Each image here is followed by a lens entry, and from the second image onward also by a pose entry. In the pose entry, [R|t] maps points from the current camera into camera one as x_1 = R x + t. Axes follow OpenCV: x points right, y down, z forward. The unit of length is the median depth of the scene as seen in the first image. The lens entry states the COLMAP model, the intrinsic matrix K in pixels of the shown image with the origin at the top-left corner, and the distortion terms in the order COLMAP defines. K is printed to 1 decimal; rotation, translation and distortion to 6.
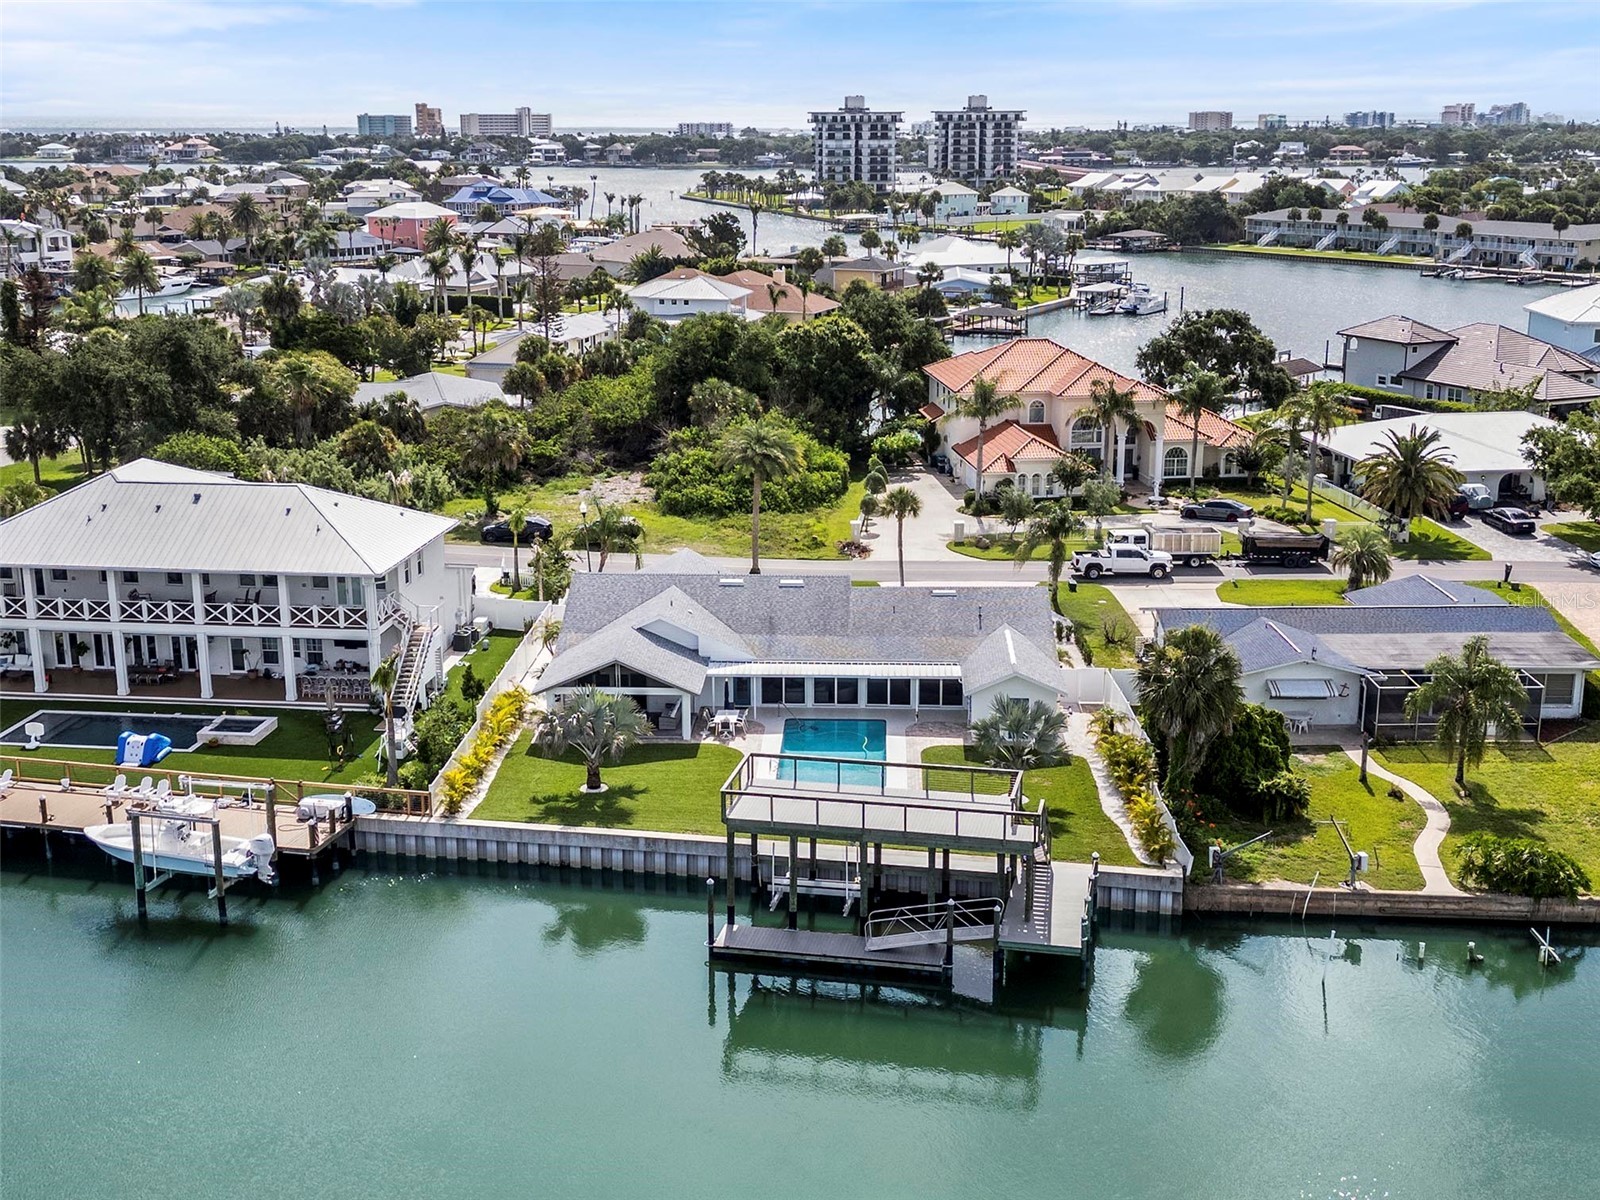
lens RADIAL K [[1875.8, 0, 761.8], [0, 1875.8, 600.8], [0, 0, 1]] dist [0.022824, -0.054630]
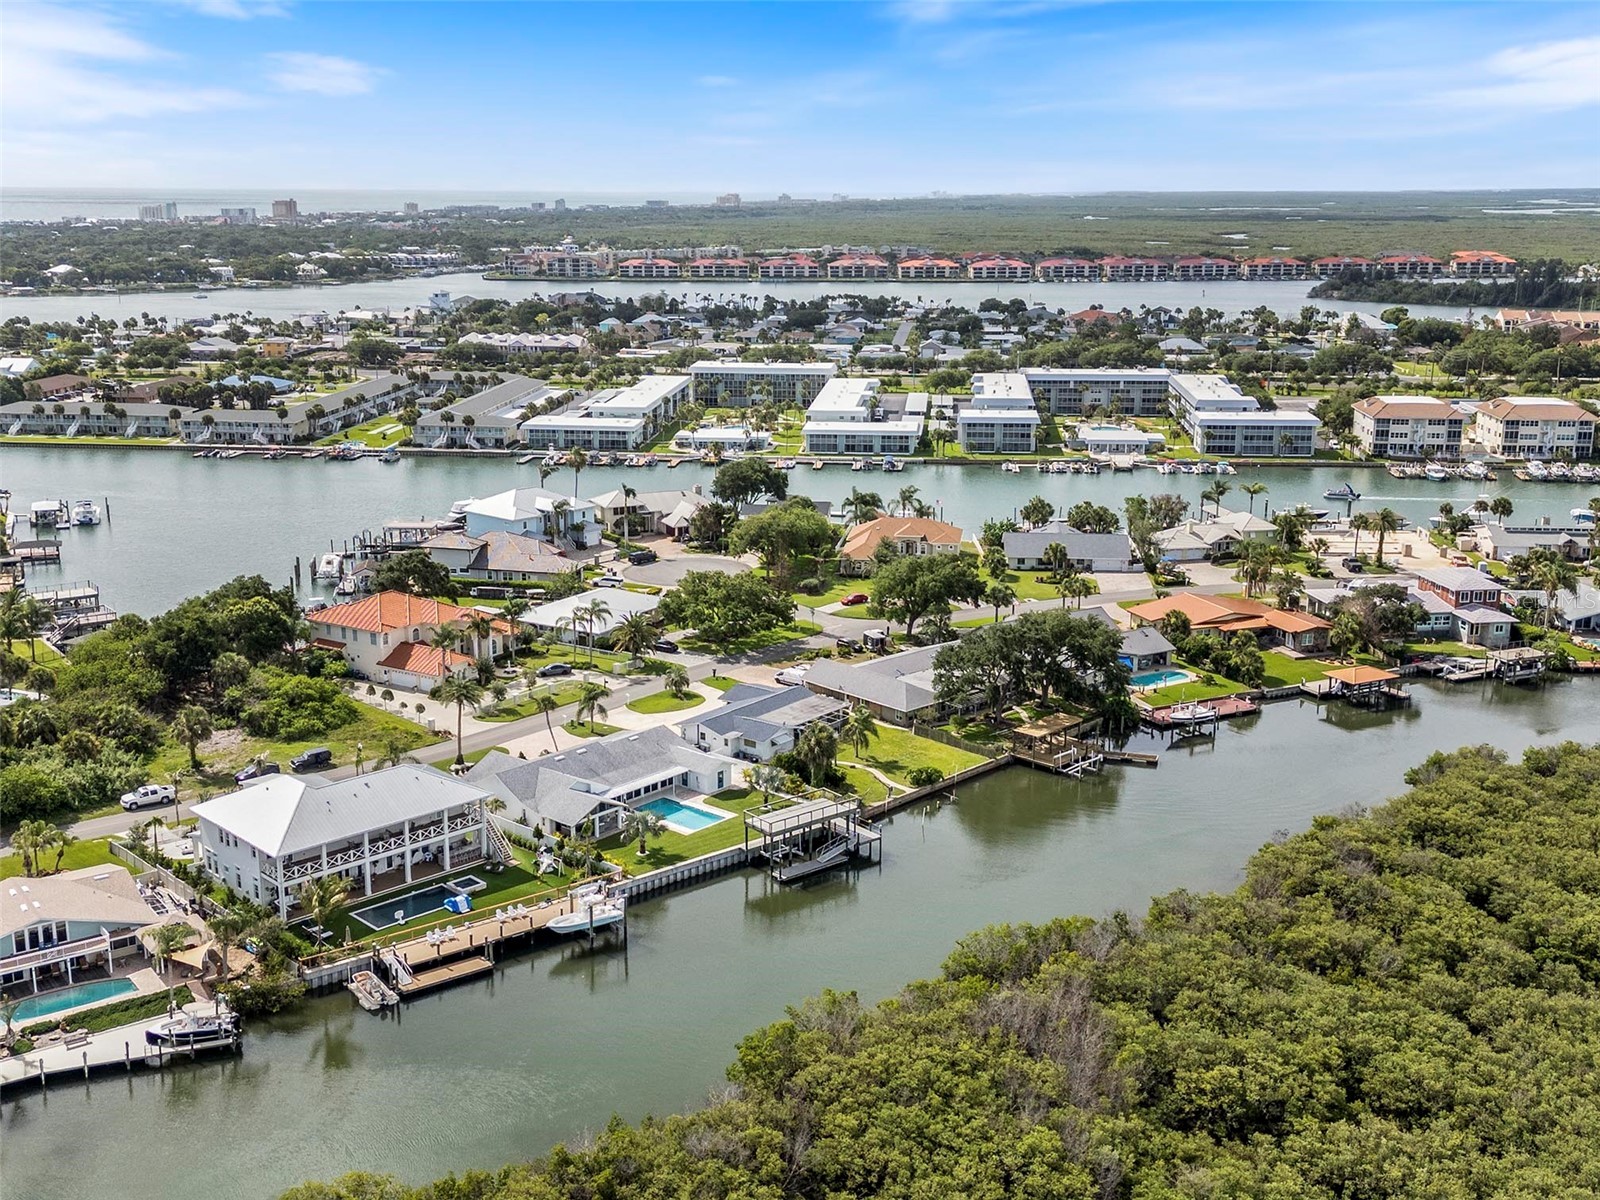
lens RADIAL K [[1895.3, 0, 698.8], [0, 1895.3, 595.3], [0, 0, 1]] dist [0.151291, -0.313891]
pose [[0.624701, -0.180667, 0.759676, -1.017142], [0.197194, 0.977834, 0.070392, -0.206850], [-0.755555, 0.105829, 0.646481, -0.339404]]
